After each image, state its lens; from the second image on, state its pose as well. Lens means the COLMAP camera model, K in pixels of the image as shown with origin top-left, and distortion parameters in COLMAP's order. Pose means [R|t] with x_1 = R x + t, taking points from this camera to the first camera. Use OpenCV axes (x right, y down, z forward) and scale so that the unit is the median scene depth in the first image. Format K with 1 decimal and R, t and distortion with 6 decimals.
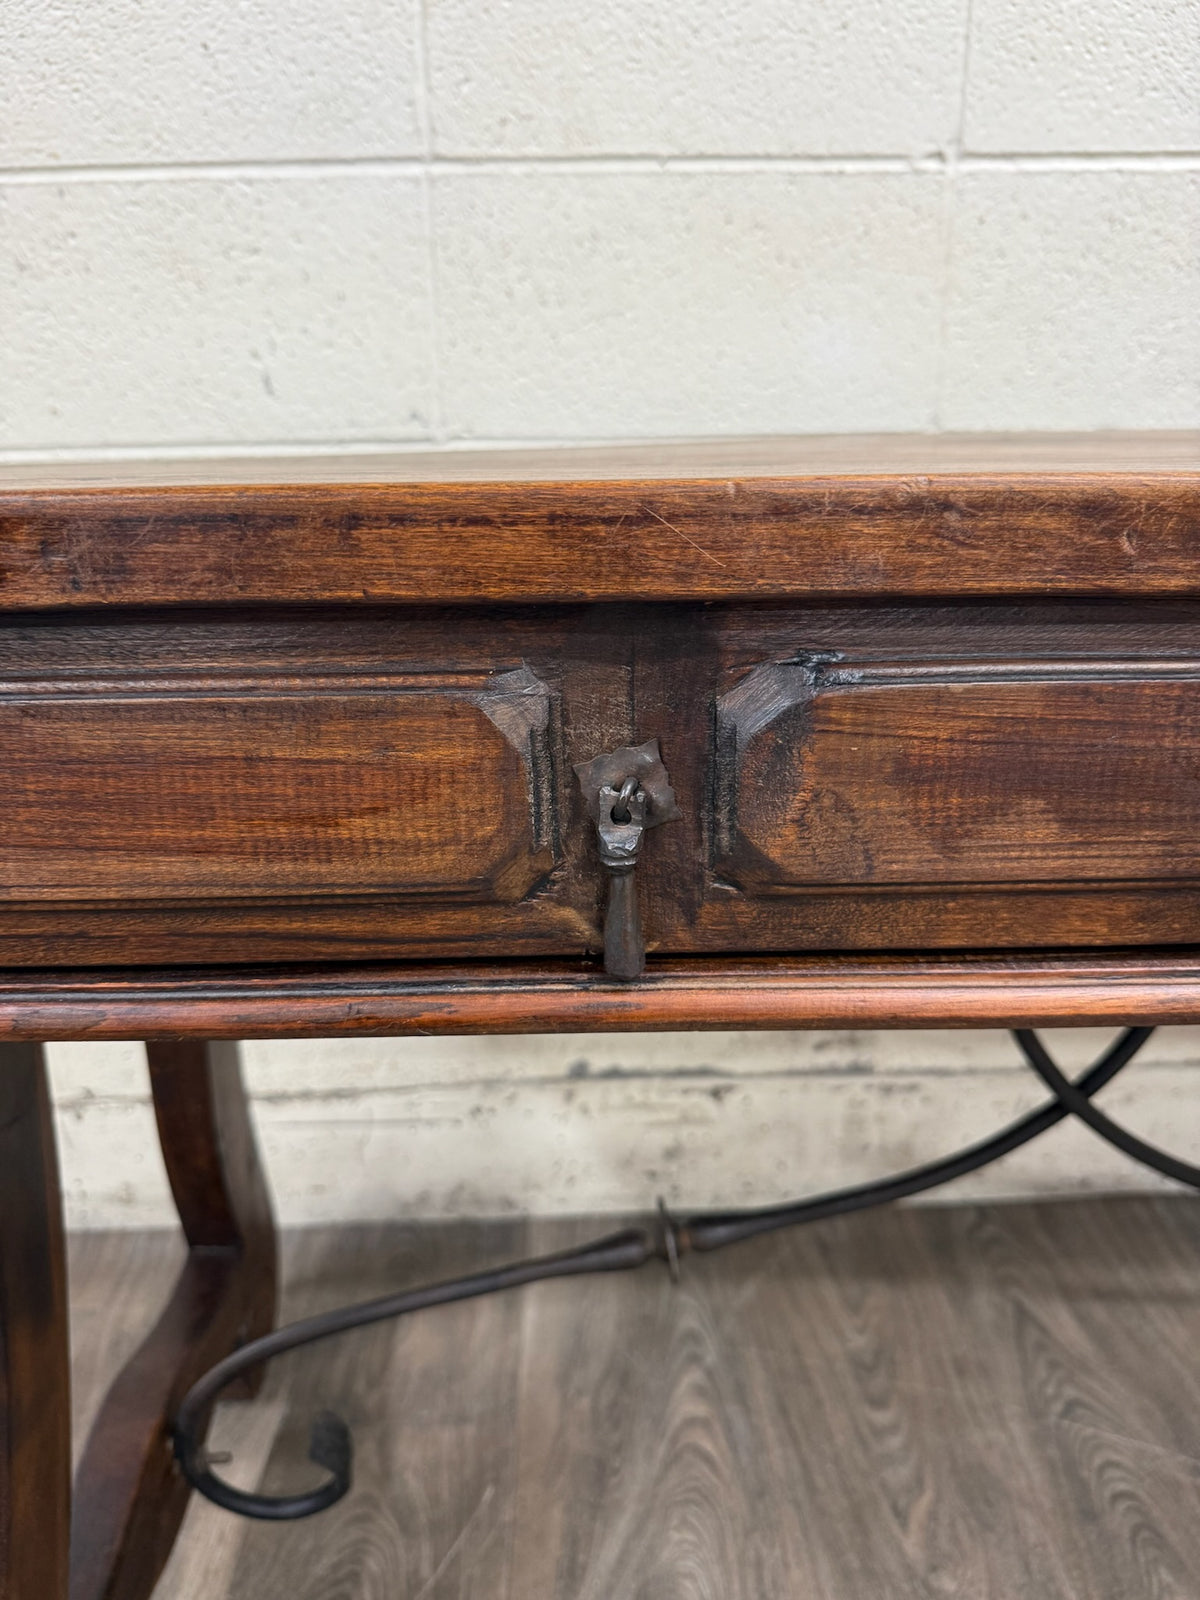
lens RADIAL K [[1151.7, 0, 602.7], [0, 1151.7, 795.3], [0, 0, 1]] dist [0.084446, -0.156312]
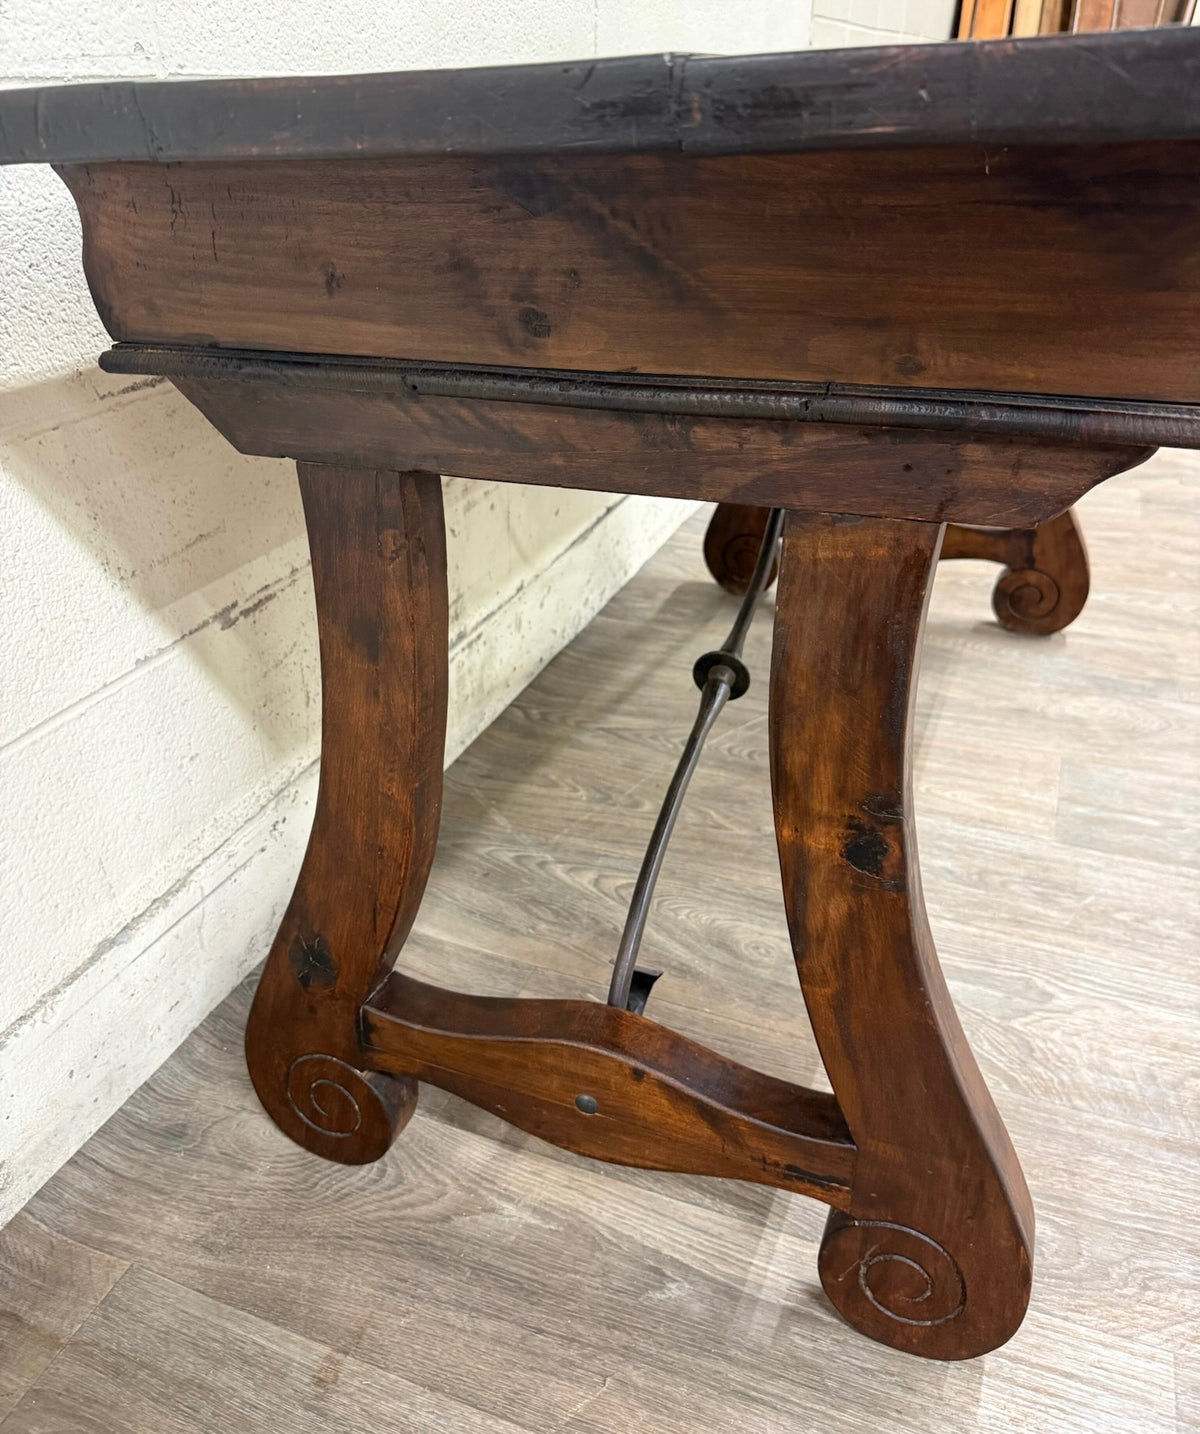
lens RADIAL K [[1132.6, 0, 597.8], [0, 1132.6, 687.8], [0, 0, 1]] dist [0.068681, -0.096028]
pose [[0.399744, -0.416347, 0.816615, -2.599107], [0.284946, 0.903195, 0.321004, -0.222798], [-0.871212, 0.104372, 0.479684, 1.039123]]
